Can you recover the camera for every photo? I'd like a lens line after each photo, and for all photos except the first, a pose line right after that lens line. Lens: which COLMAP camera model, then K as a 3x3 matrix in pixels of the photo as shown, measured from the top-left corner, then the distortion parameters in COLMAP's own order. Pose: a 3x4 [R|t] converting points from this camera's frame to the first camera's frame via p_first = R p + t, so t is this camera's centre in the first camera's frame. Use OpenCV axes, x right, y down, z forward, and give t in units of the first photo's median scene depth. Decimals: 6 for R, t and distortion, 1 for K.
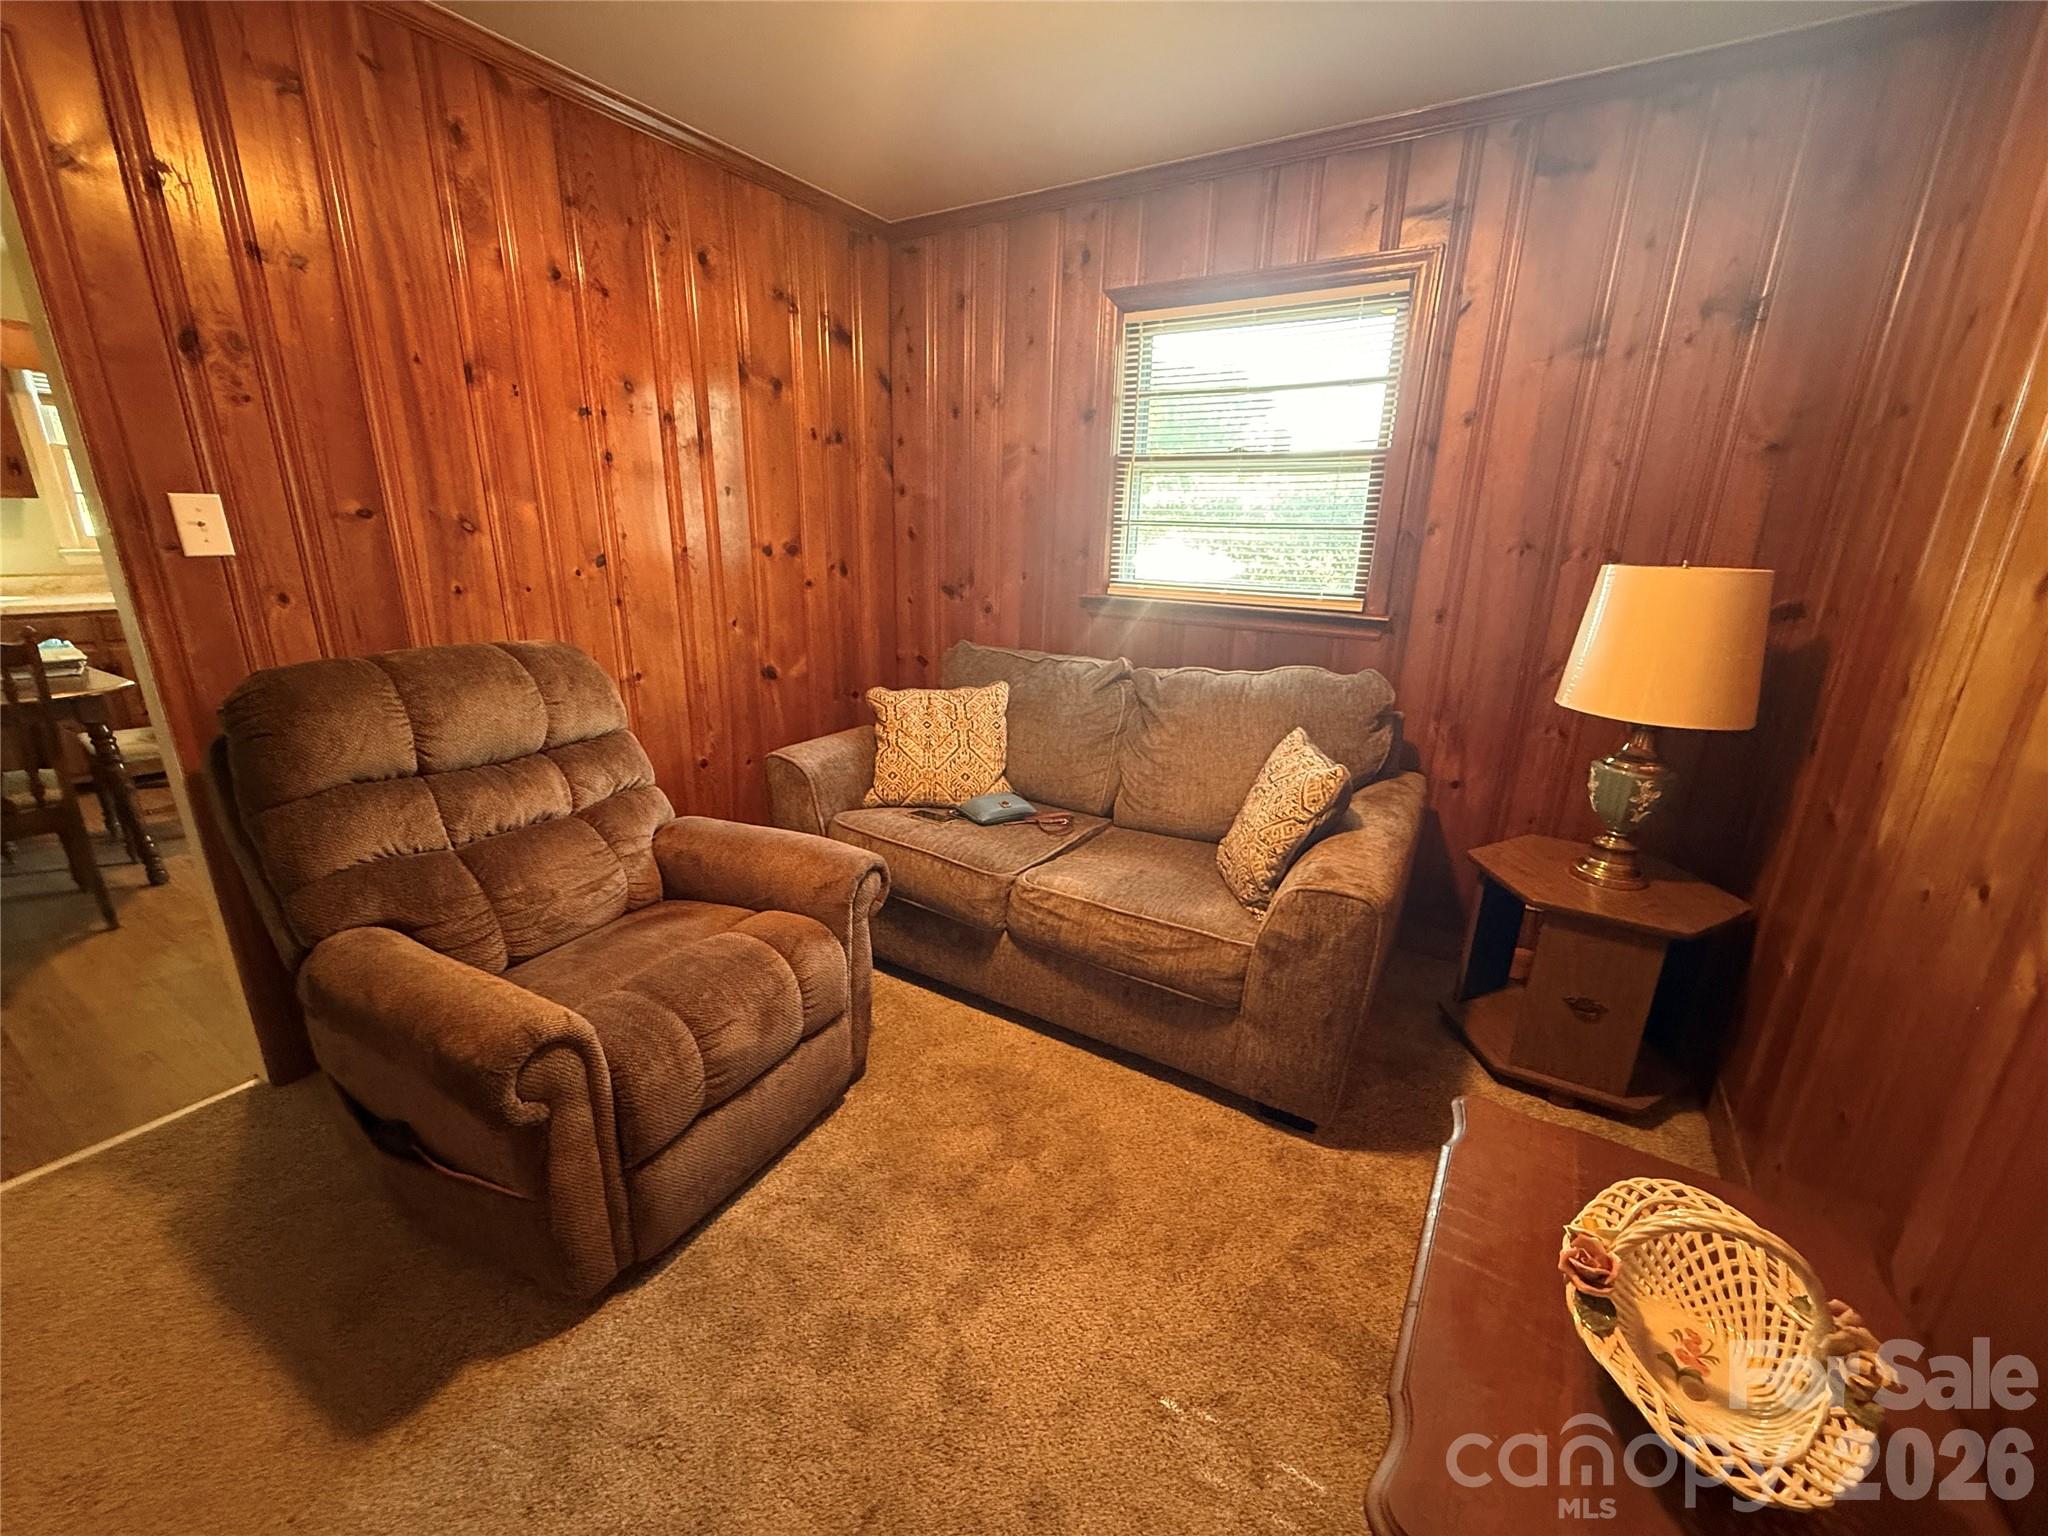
lens RADIAL K [[821.3, 0, 1024.3], [0, 821.3, 771.8], [0, 0, 1]] dist [0.002964, -0.000717]
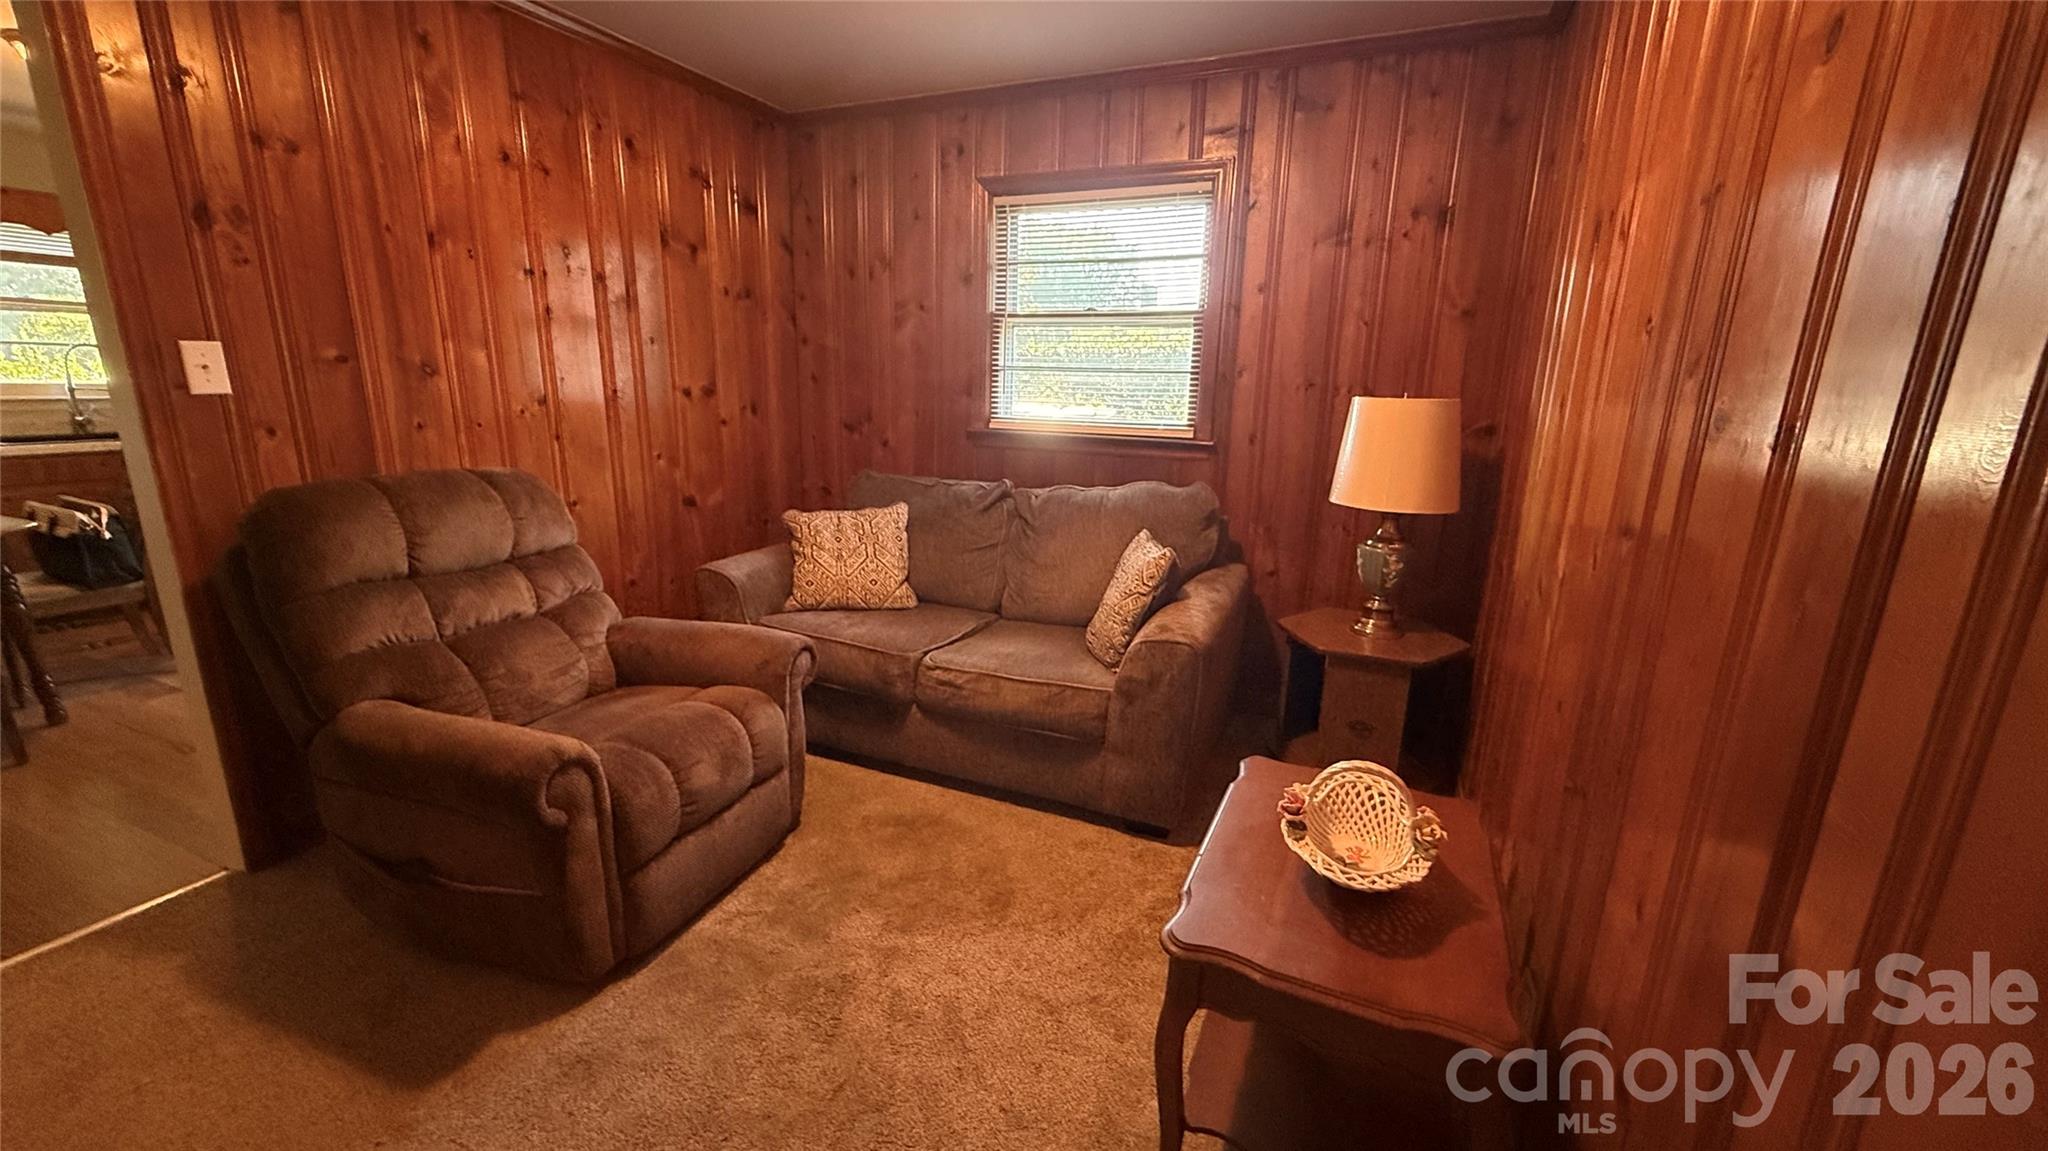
lens RADIAL K [[817.5, 0, 1025.1], [0, 817.5, 574.6], [0, 0, 1]] dist [0.000338, 0.000446]
pose [[0.990161, -0.034780, 0.135543, -0.020941], [0.041673, 0.997961, -0.048348, 0.079181], [-0.133586, 0.053520, 0.989591, -0.233226]]
